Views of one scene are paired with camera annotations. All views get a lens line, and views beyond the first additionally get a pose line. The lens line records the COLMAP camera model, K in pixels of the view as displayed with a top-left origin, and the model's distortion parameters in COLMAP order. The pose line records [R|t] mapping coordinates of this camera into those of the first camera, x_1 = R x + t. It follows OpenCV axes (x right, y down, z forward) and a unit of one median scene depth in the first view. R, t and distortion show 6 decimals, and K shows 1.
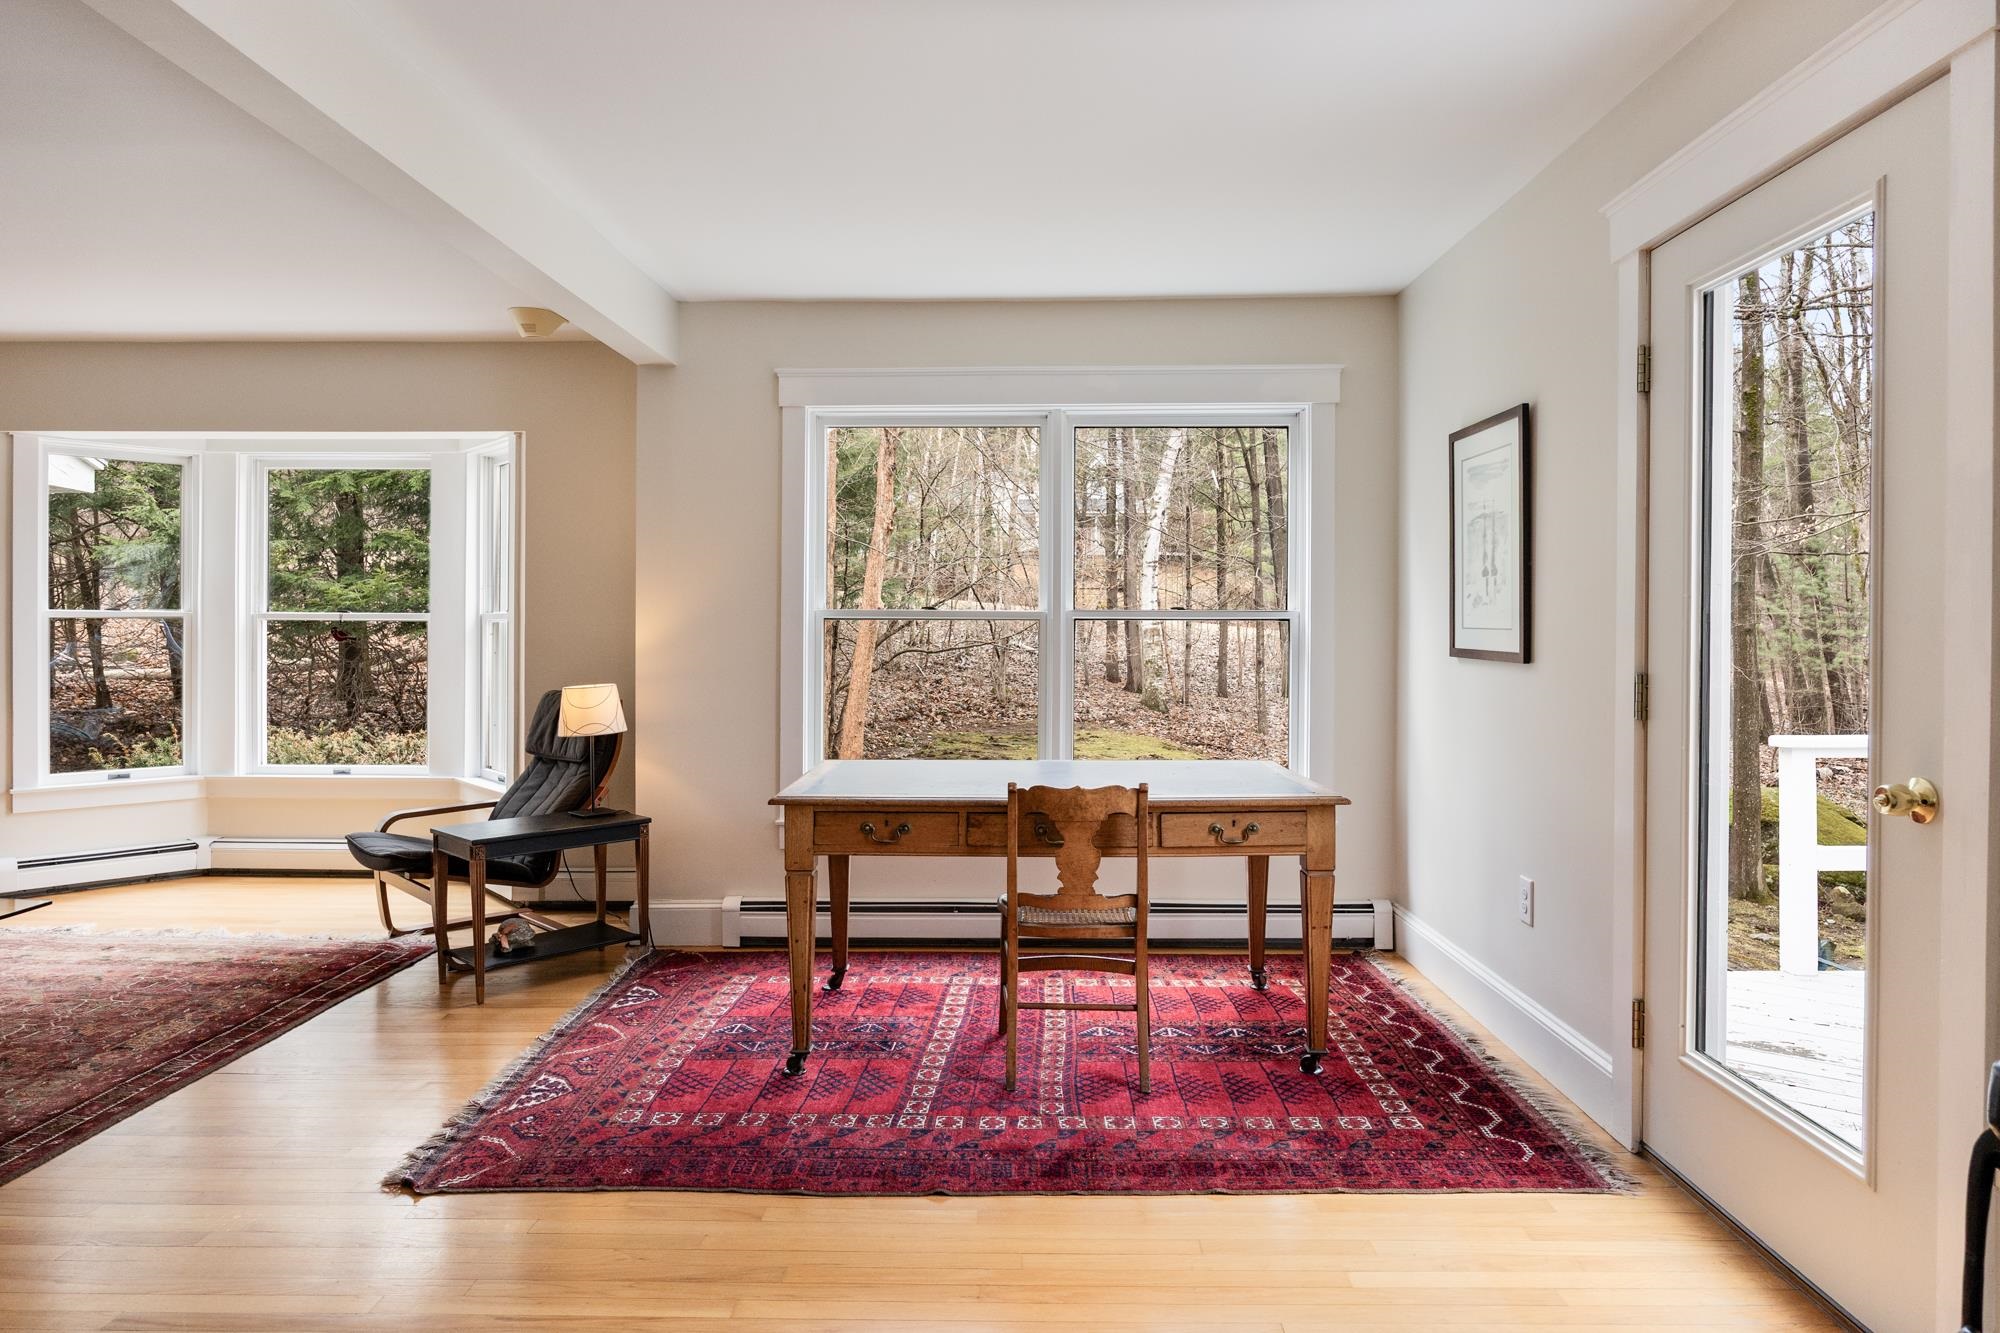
lens RADIAL K [[1229.9, 0, 1002.3], [0, 1229.9, 640.3], [0, 0, 1]] dist [-0.003865, -0.001767]
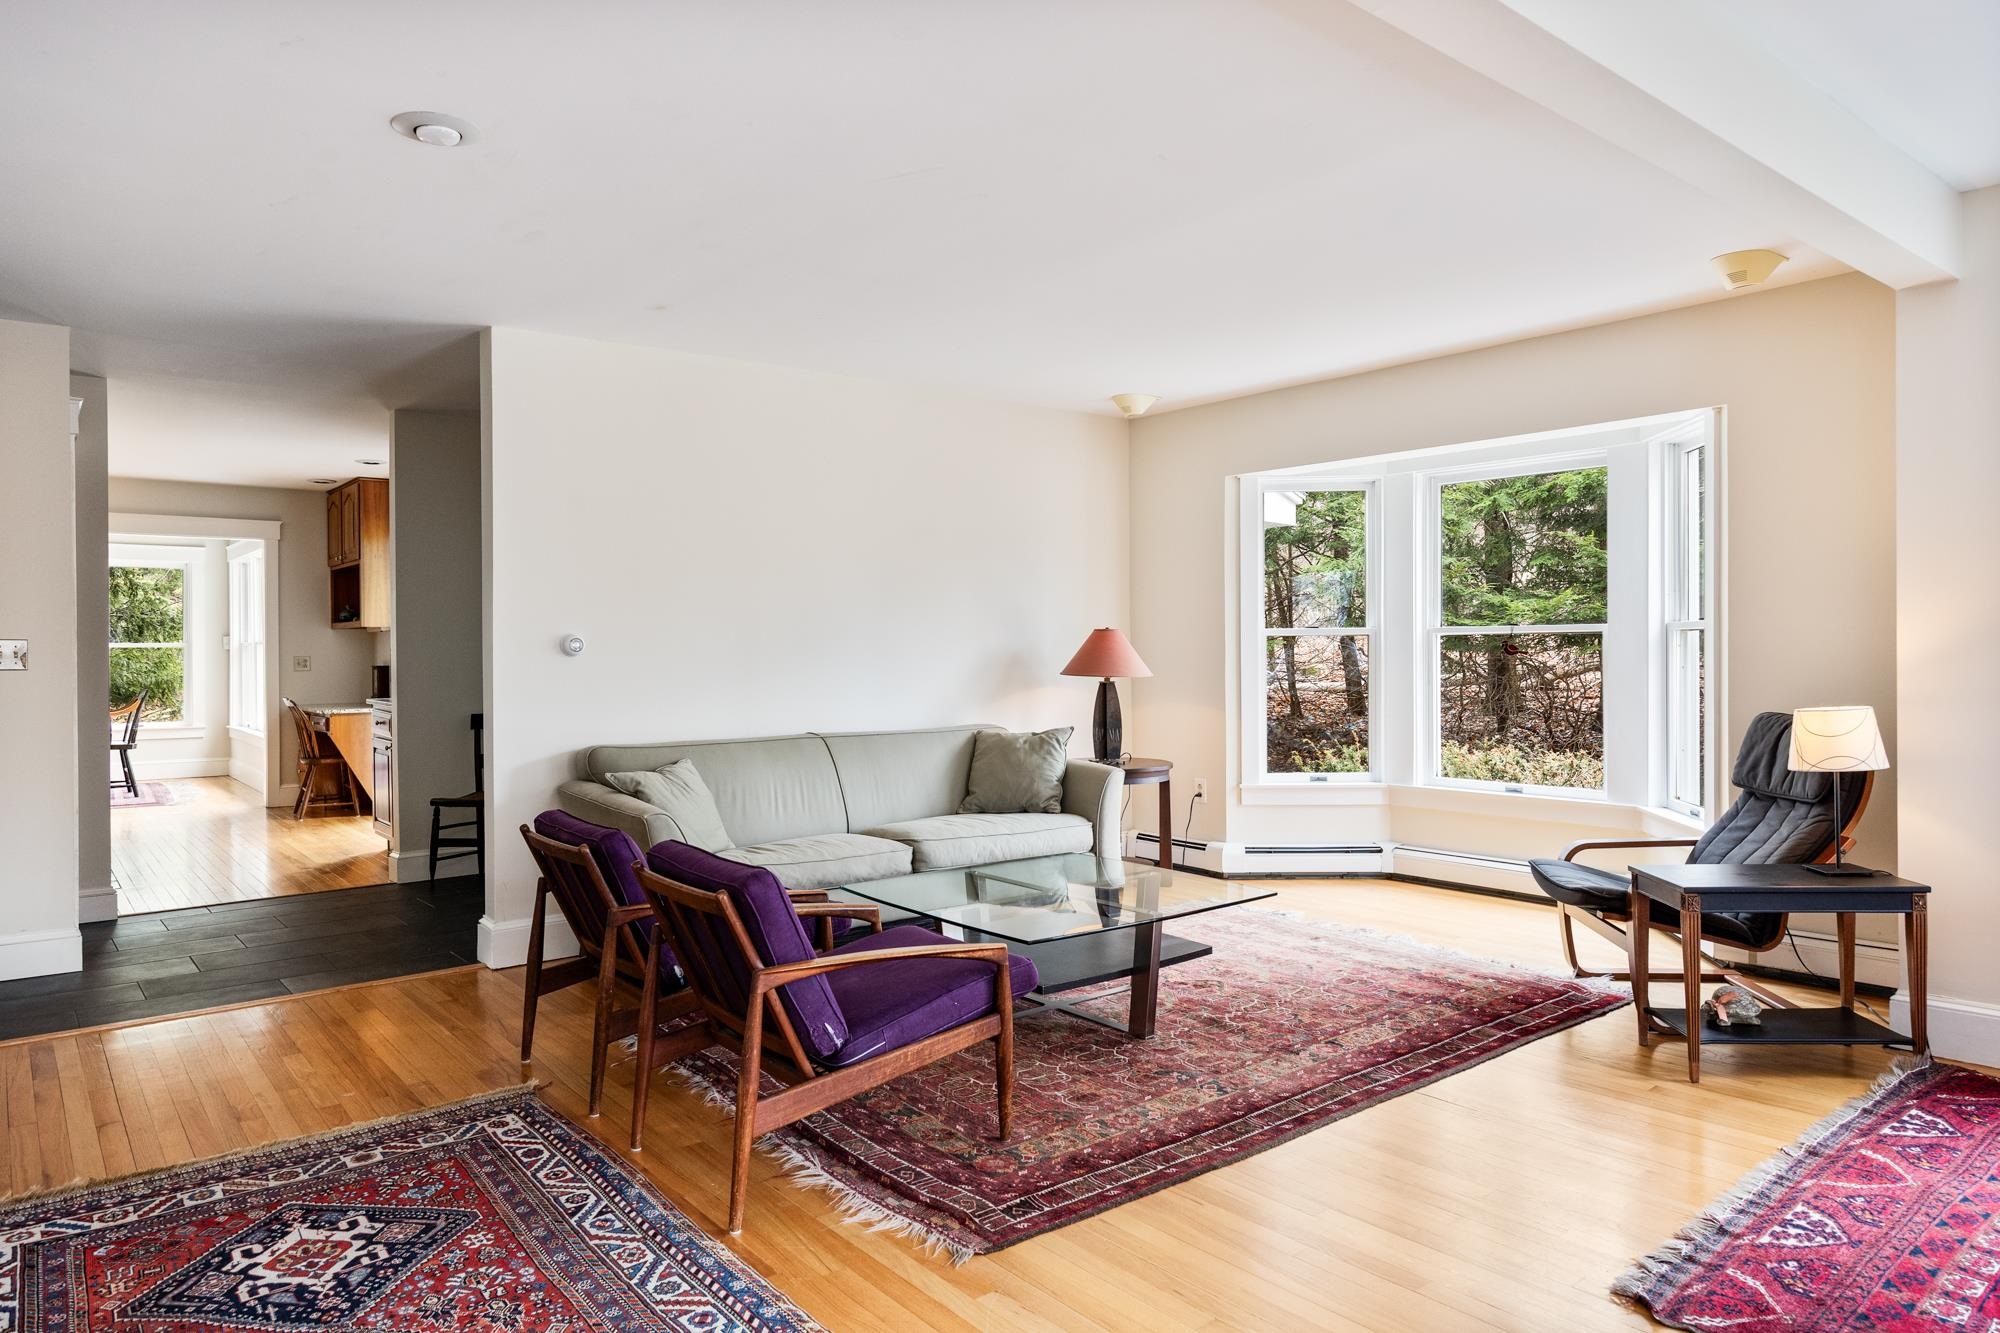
lens RADIAL K [[1243.7, 0, 991.6], [0, 1243.7, 657.7], [0, 0, 1]] dist [-0.002729, -0.001515]
pose [[0.646022, -0.004431, -0.763306, -0.074596], [0.004754, 0.999987, -0.001781, 0.003638], [0.763304, -0.002478, 0.646035, 0.072602]]
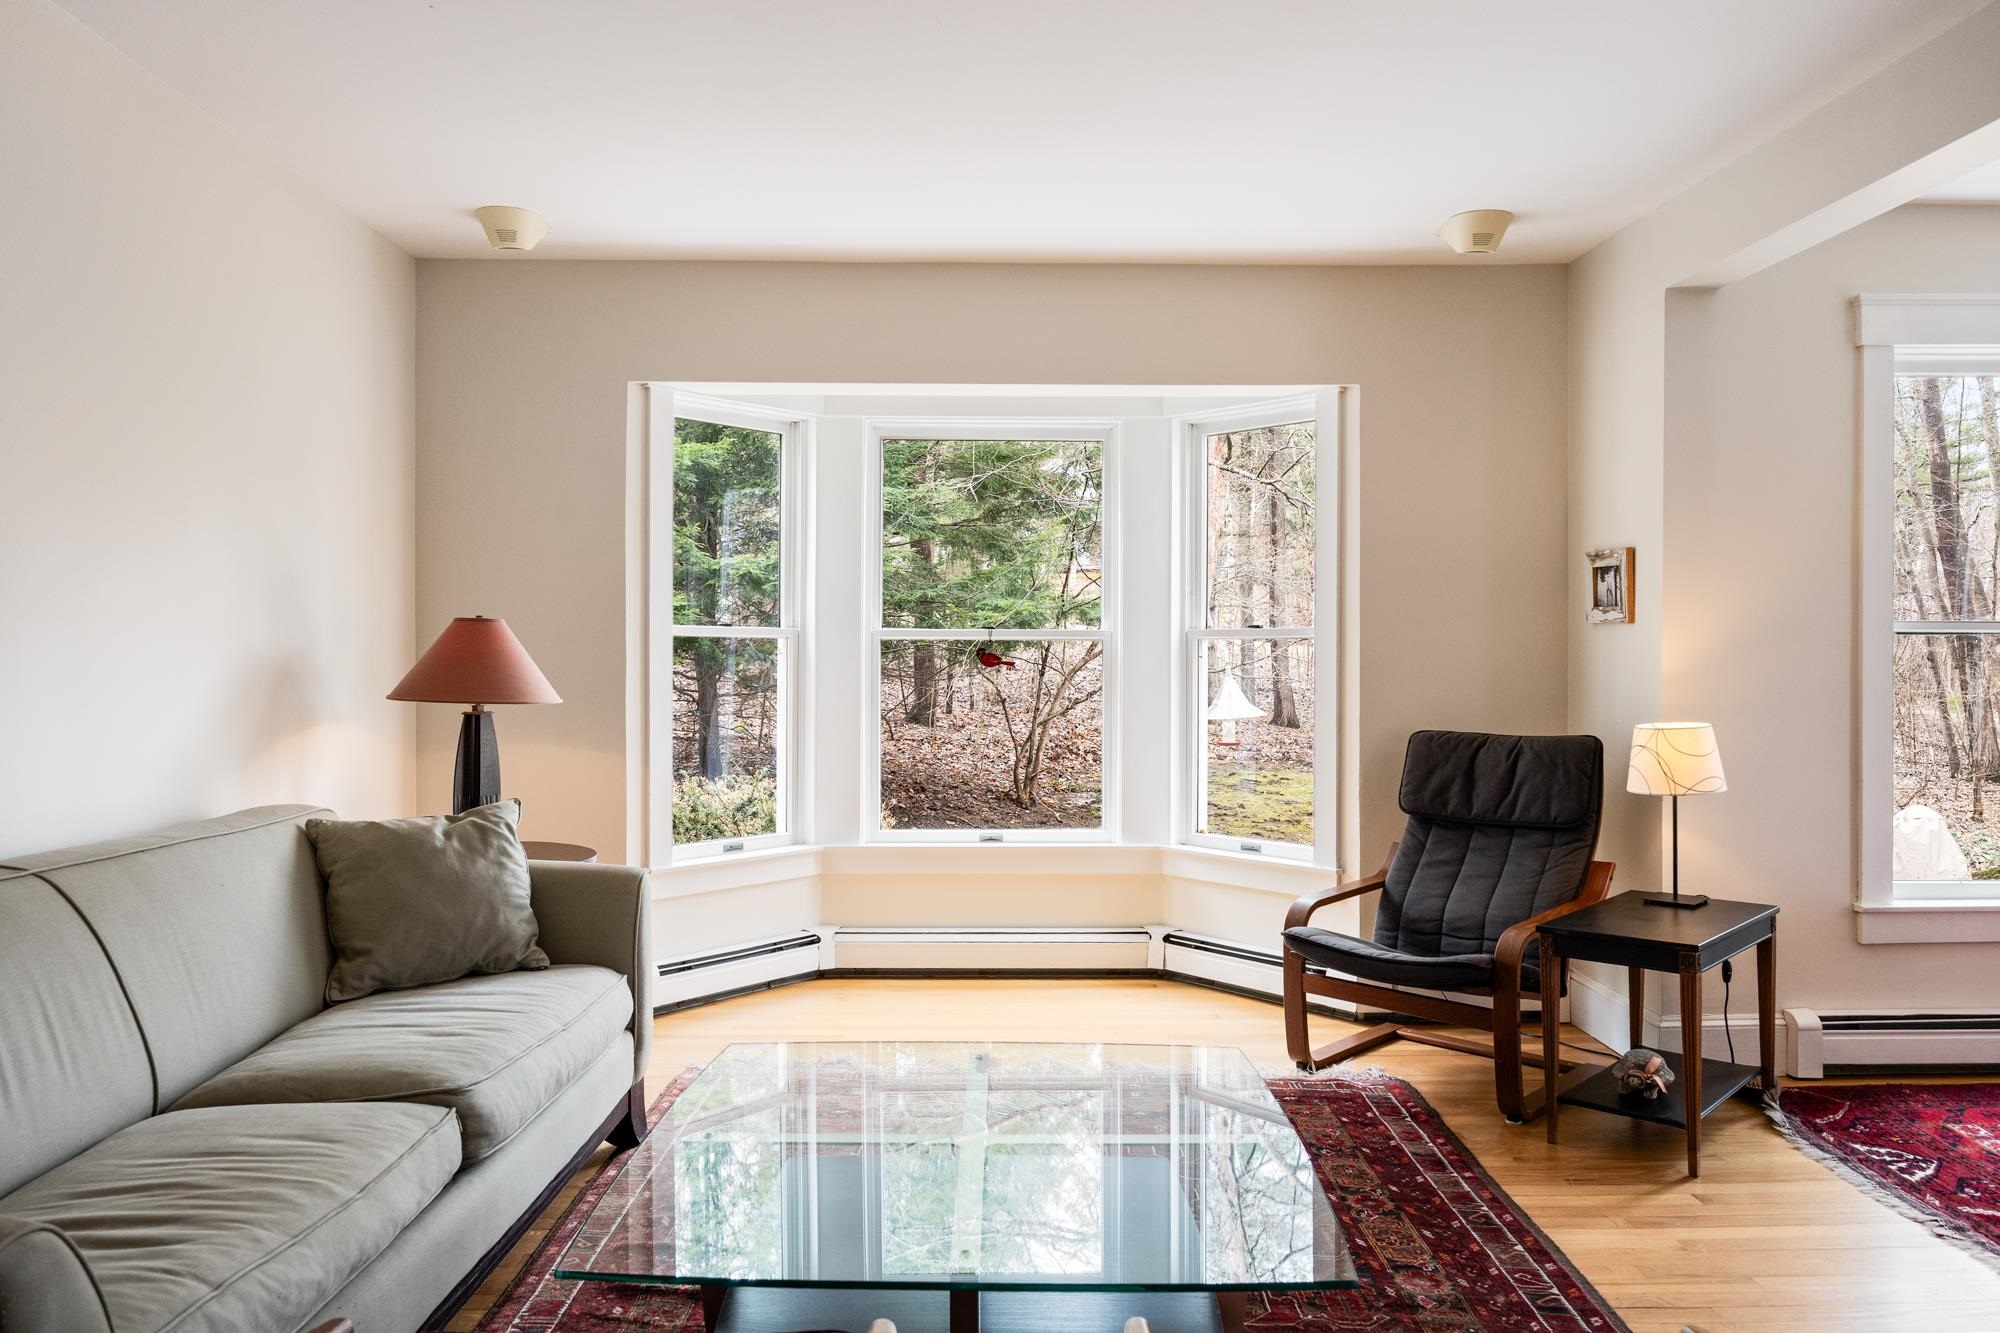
lens RADIAL K [[1393.8, 0, 1000.0], [0, 1393.8, 666.5], [0, 0, 1]] dist [-0.005964, -0.000266]
pose [[0.999429, -0.003195, 0.033638, -0.744837], [0.003189, 0.999995, 0.000232, 0.000920], [-0.033638, -0.000125, 0.999434, 0.187134]]
